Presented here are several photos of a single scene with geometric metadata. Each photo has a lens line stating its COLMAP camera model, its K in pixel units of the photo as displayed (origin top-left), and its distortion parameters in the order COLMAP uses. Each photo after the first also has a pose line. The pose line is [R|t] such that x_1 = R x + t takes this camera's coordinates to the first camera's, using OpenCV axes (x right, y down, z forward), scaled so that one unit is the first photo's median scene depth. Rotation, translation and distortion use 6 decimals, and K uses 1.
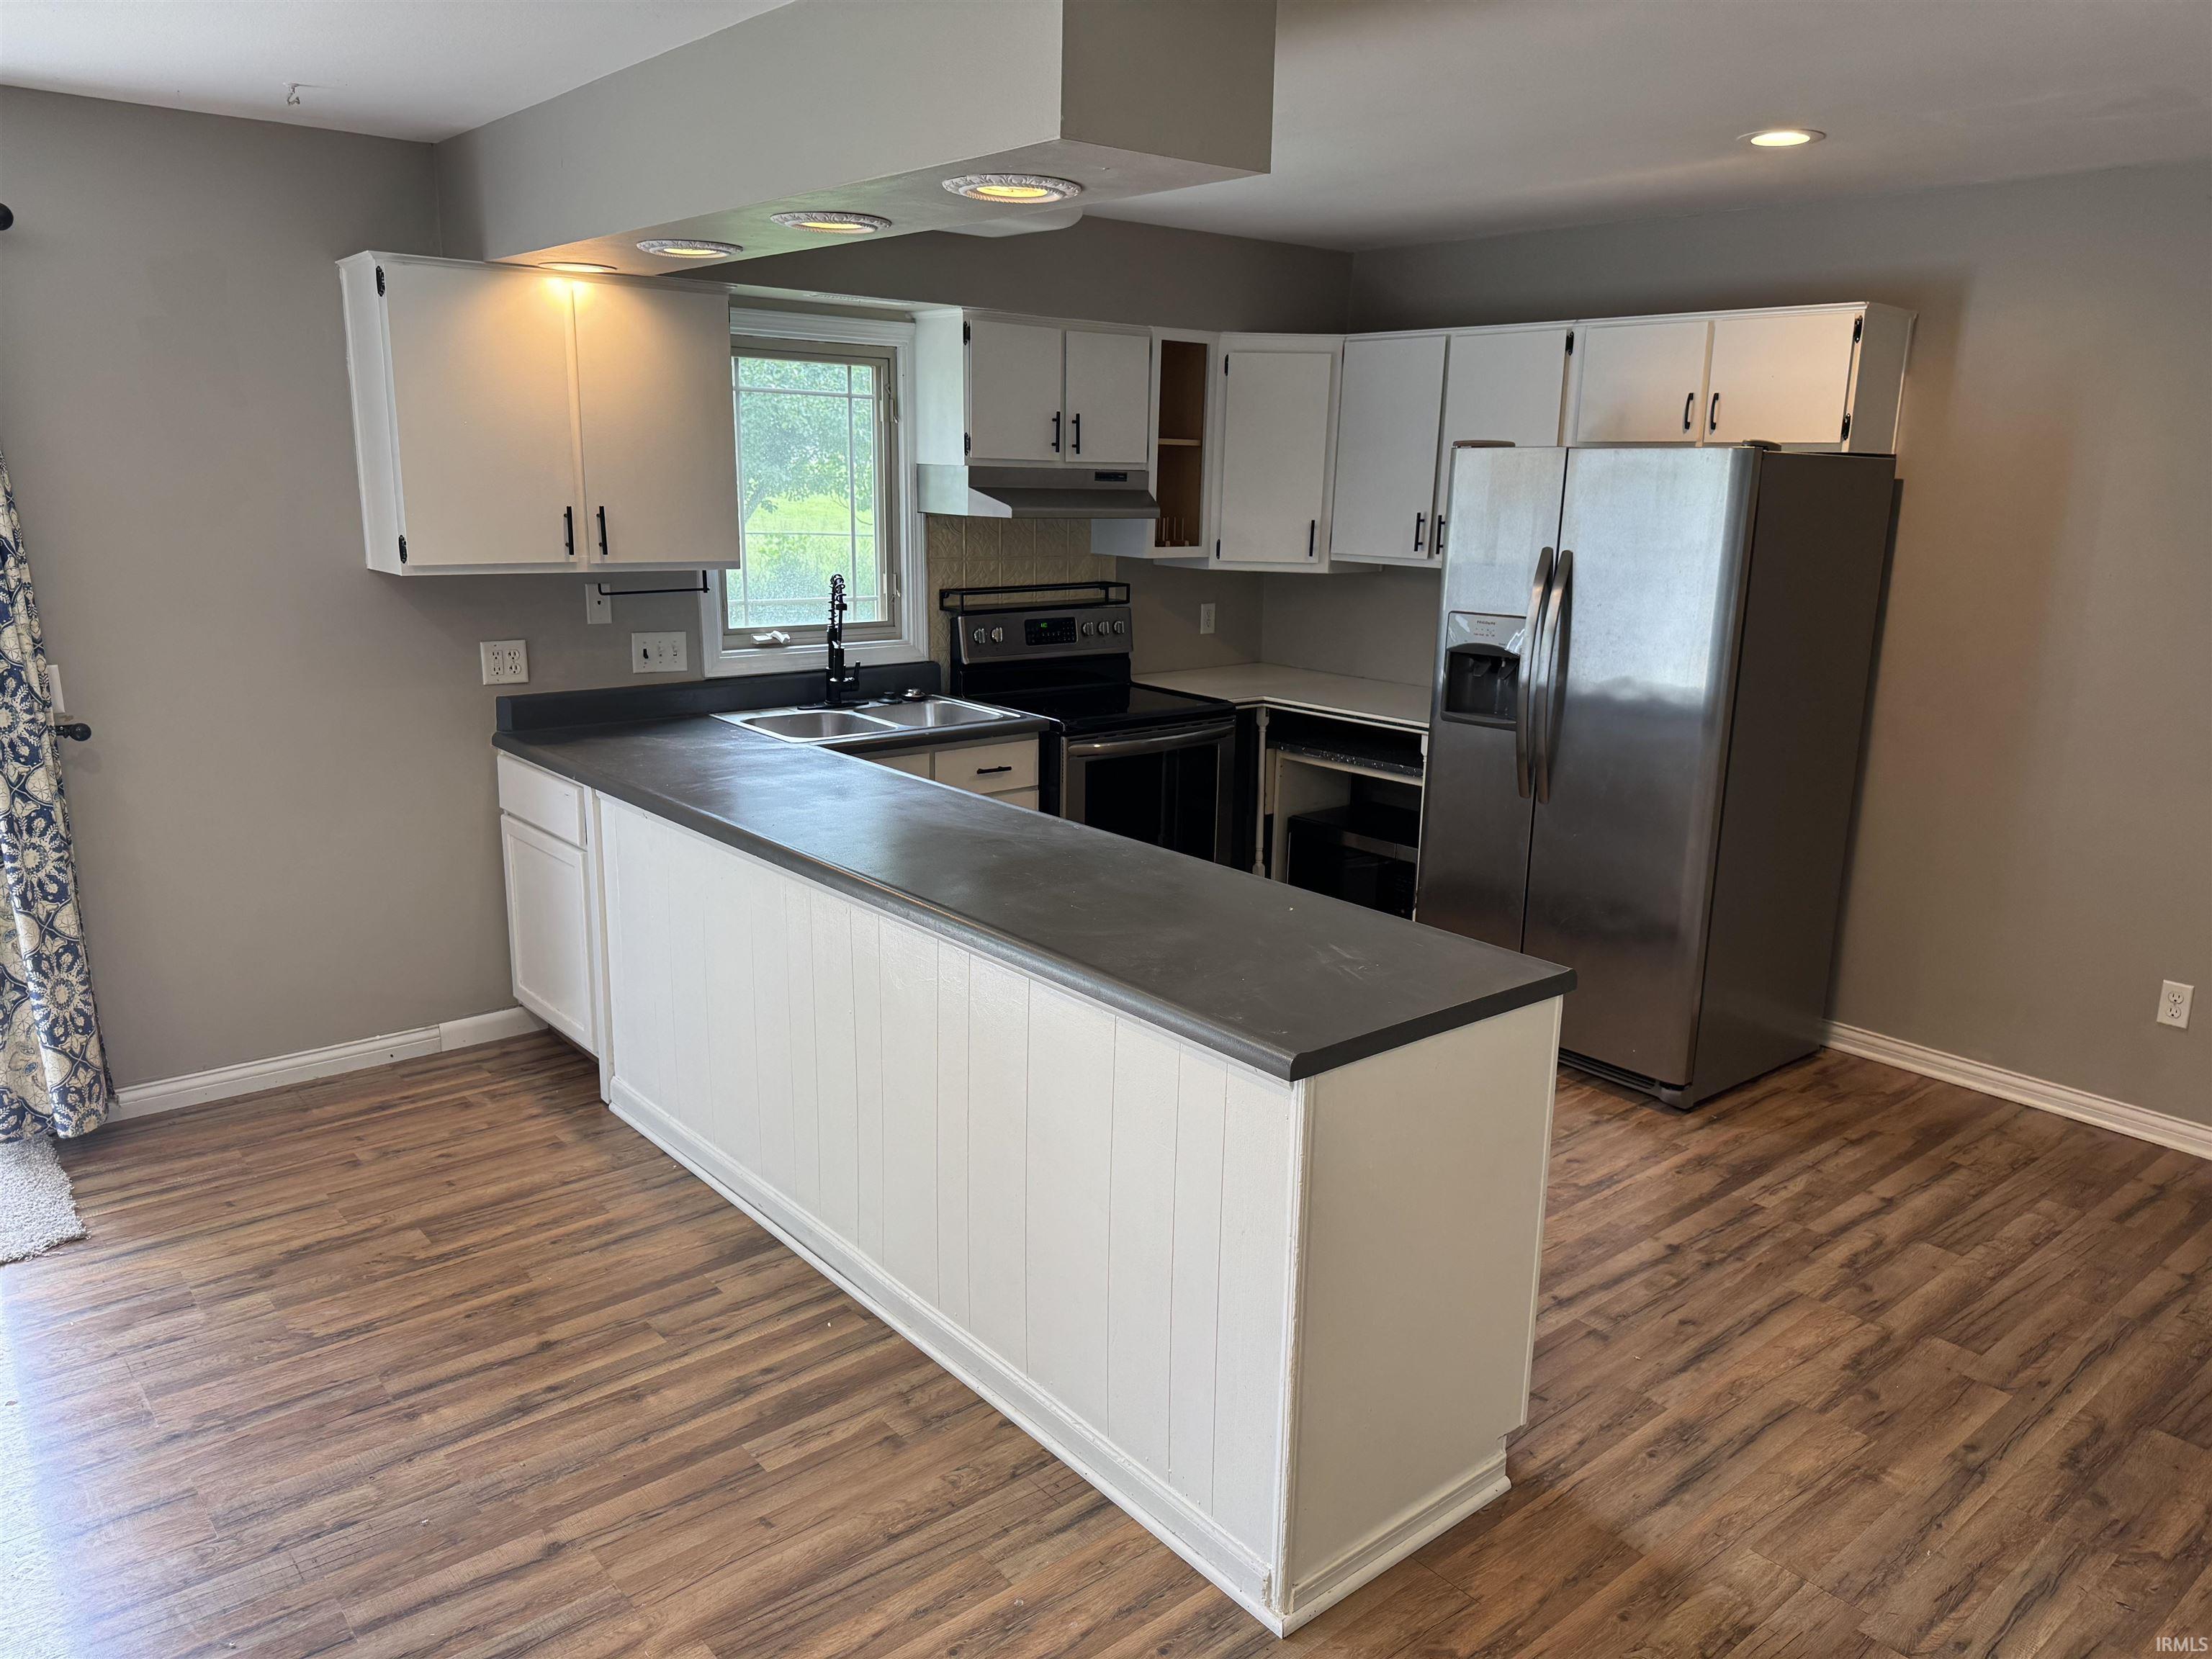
lens RADIAL K [[1548.5, 0, 1112.0], [0, 1548.5, 840.1], [0, 0, 1]] dist [0.058837, -0.070188]
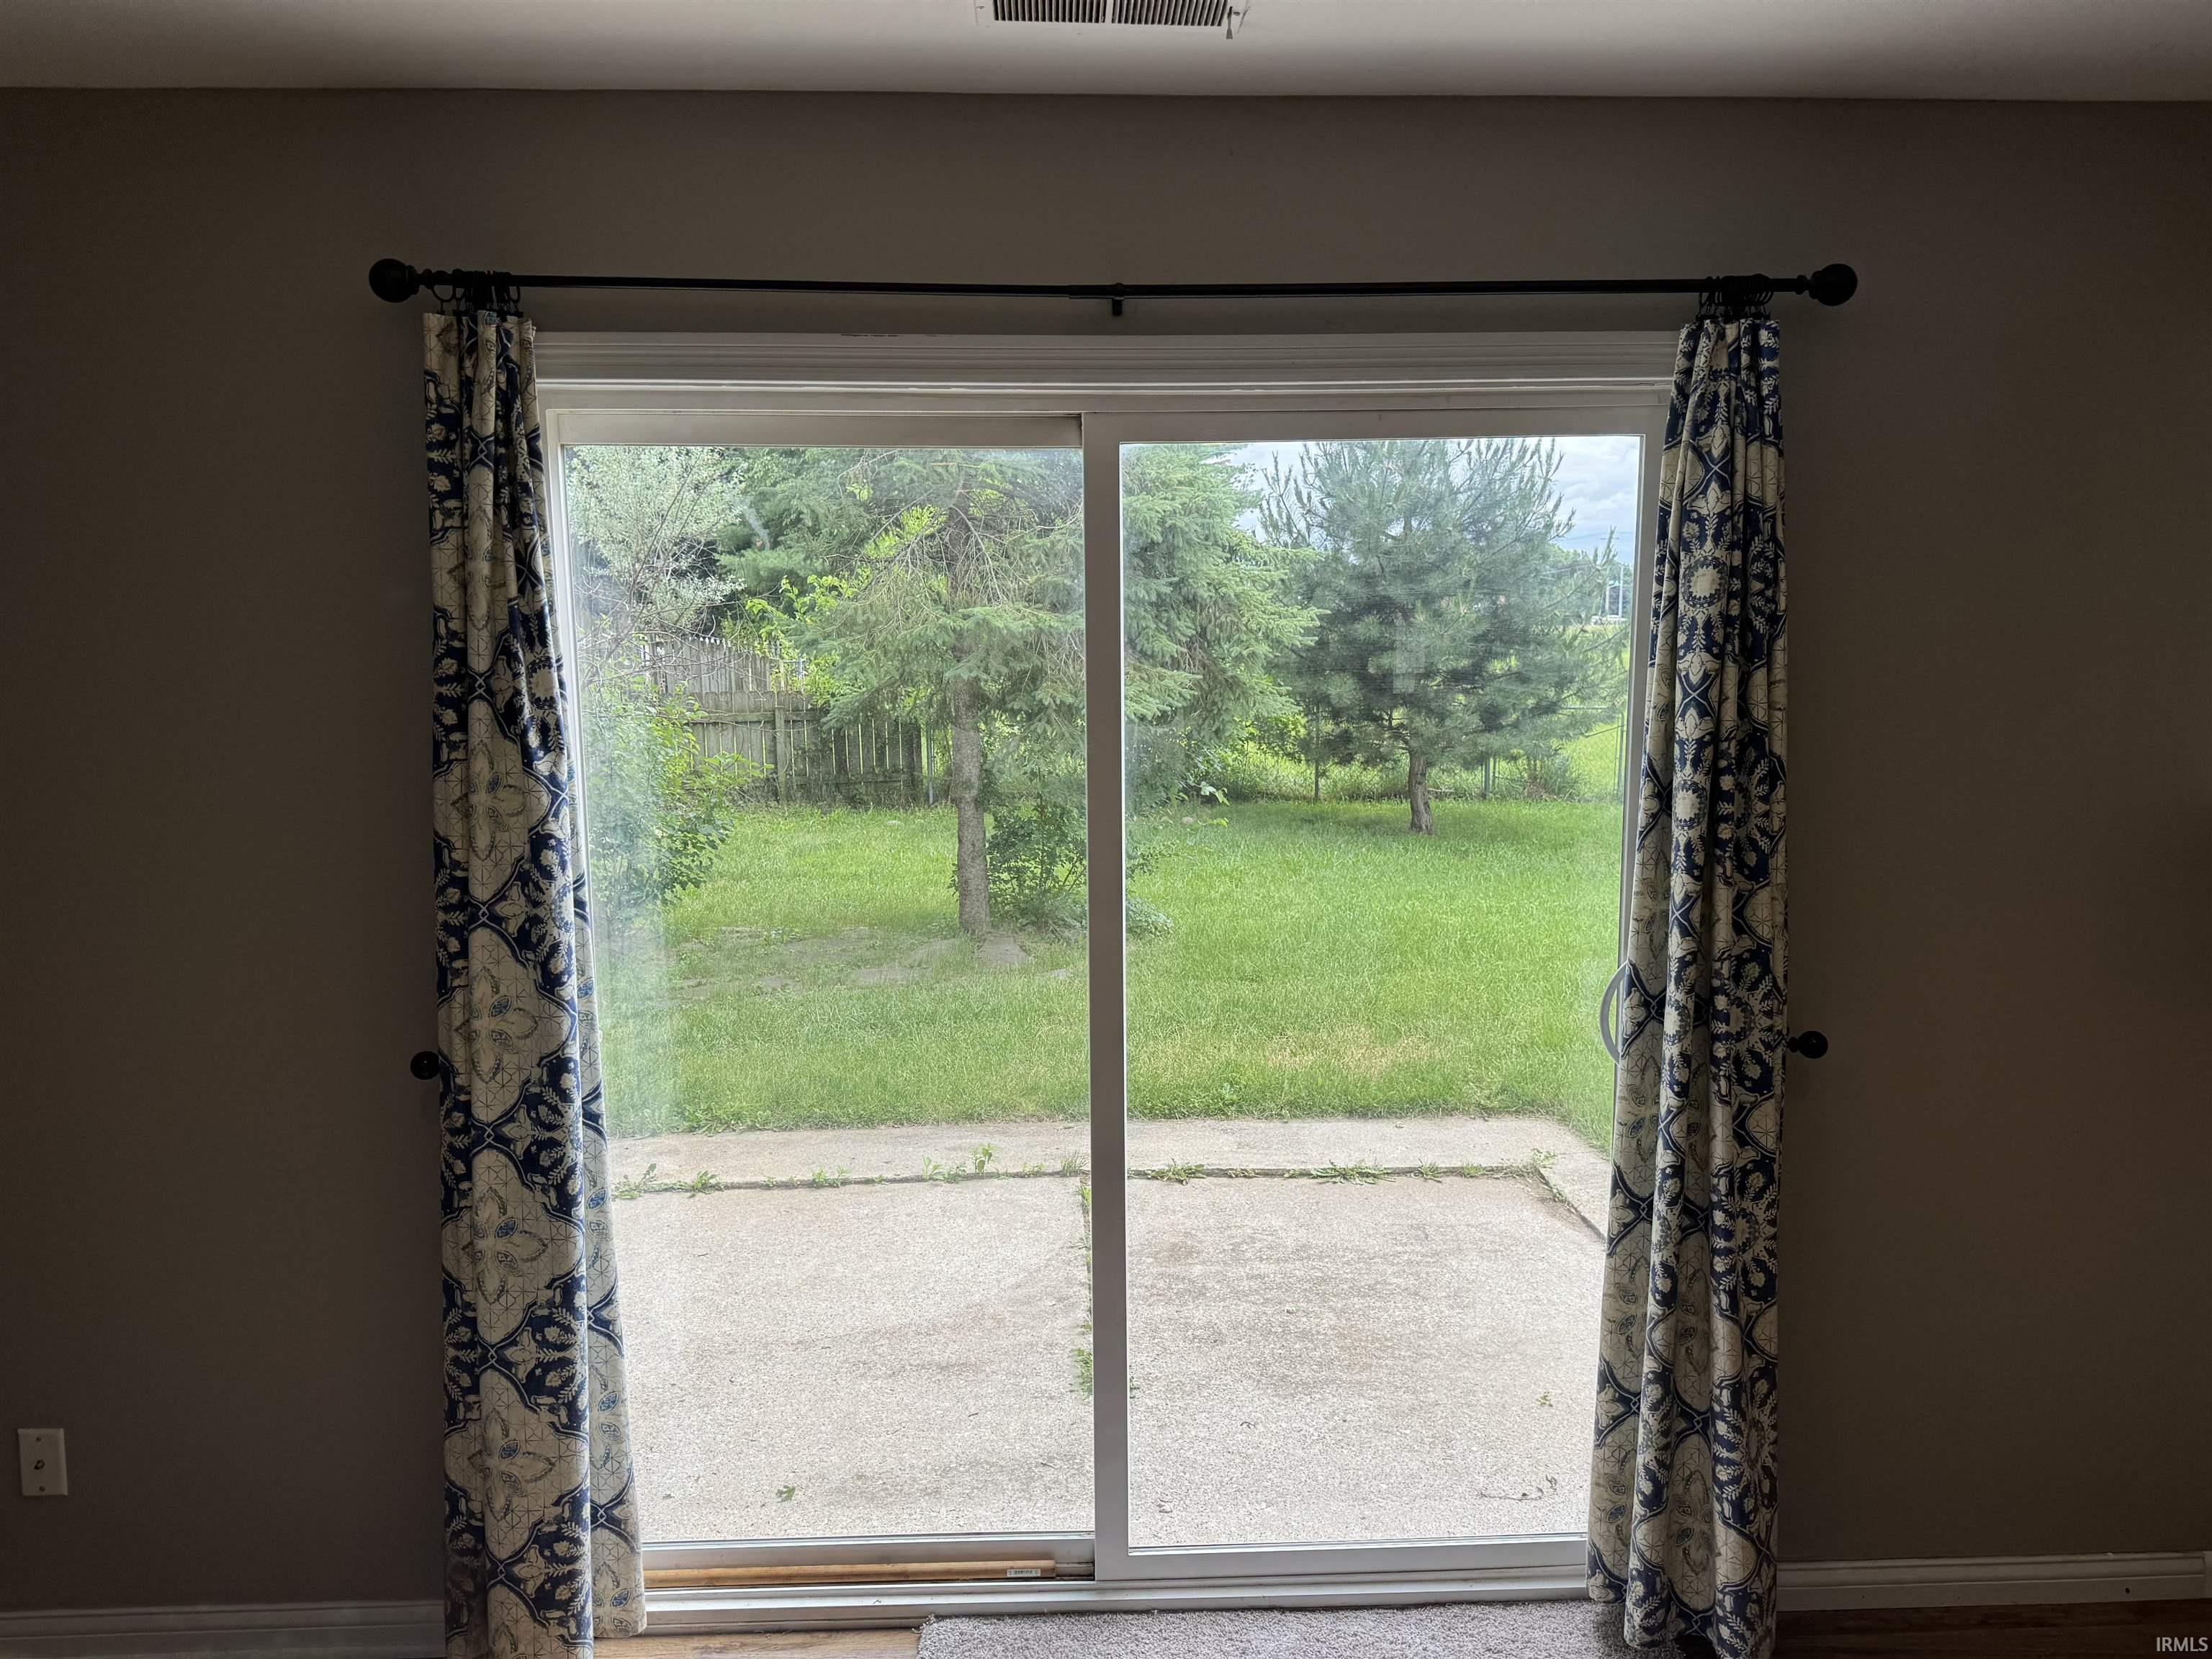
lens RADIAL K [[1548.5, 0, 1106.9], [0, 1548.5, 831.3], [0, 0, 1]] dist [0.058837, -0.070188]
pose [[0.790728, 0.060352, -0.609186, -0.402417], [-0.125212, 0.990035, -0.064444, -0.063488], [0.599226, 0.127235, 0.790405, 0.231944]]
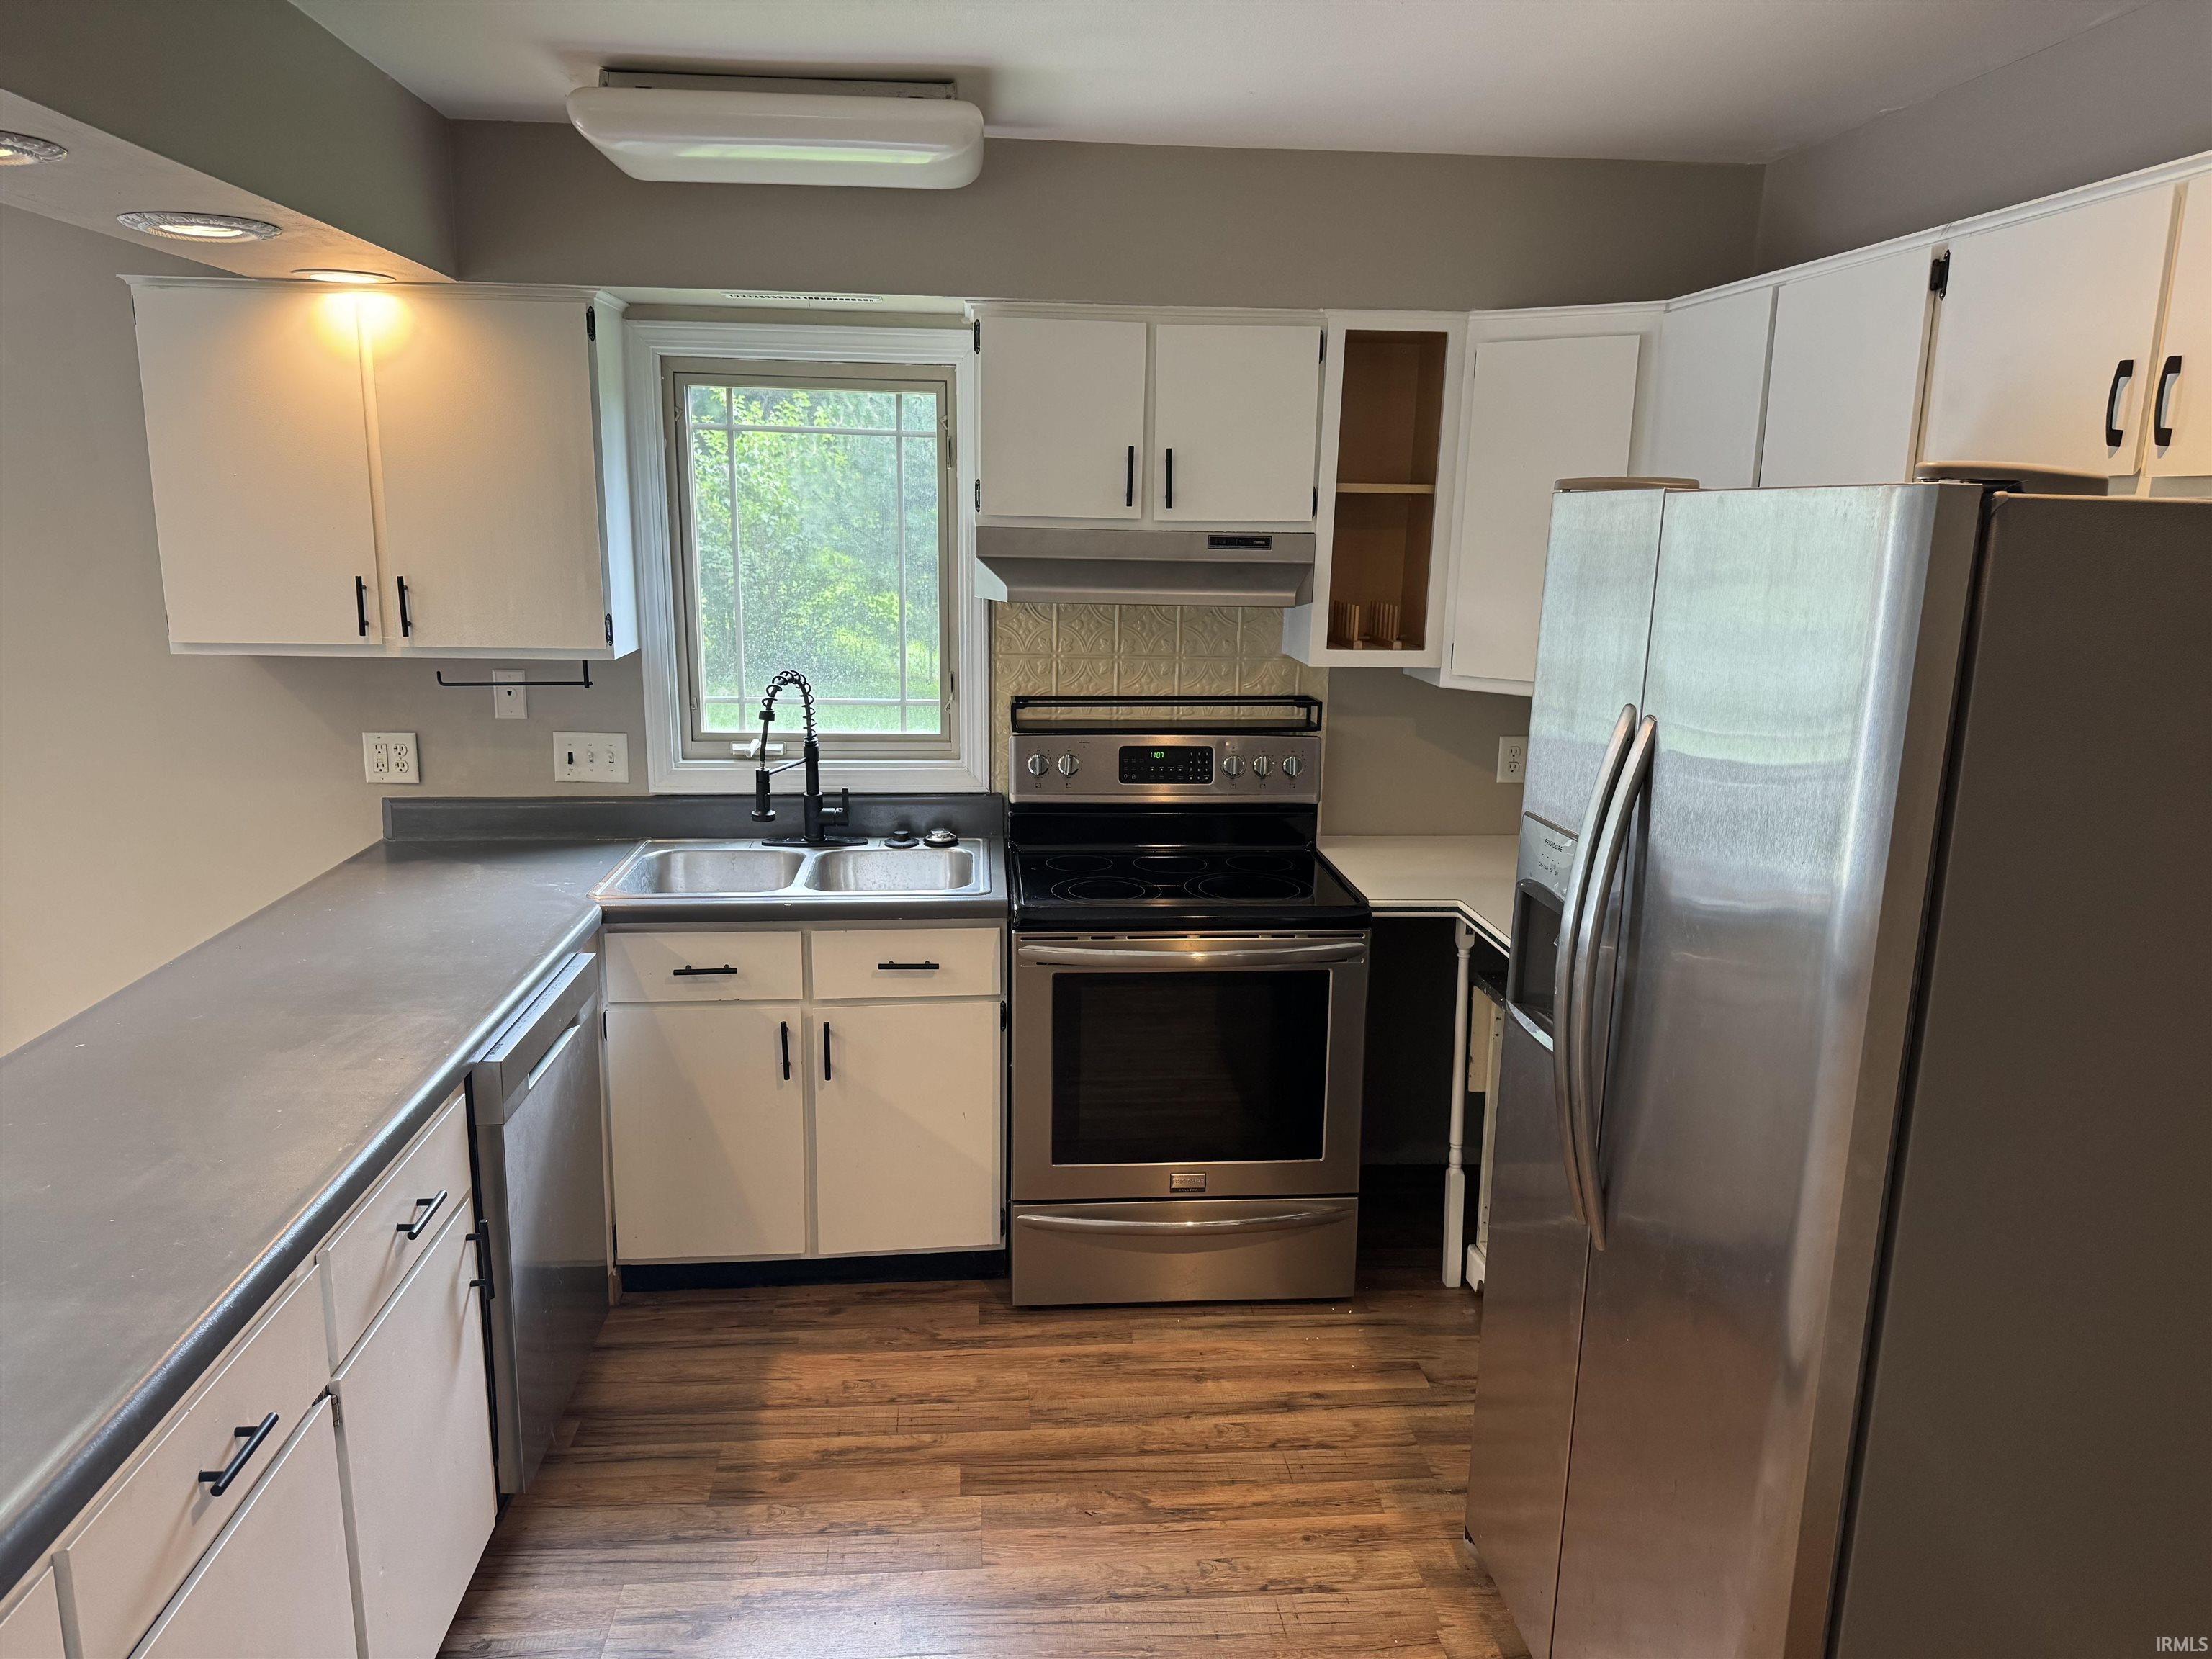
lens RADIAL K [[1548.5, 0, 1122.4], [0, 1548.5, 839.8], [0, 0, 1]] dist [0.058837, -0.070188]
pose [[0.822790, 0.113823, -0.556831, 0.385377], [-0.134098, 0.990958, 0.004417, -0.120142], [0.552299, 0.071036, 0.830614, 0.496212]]
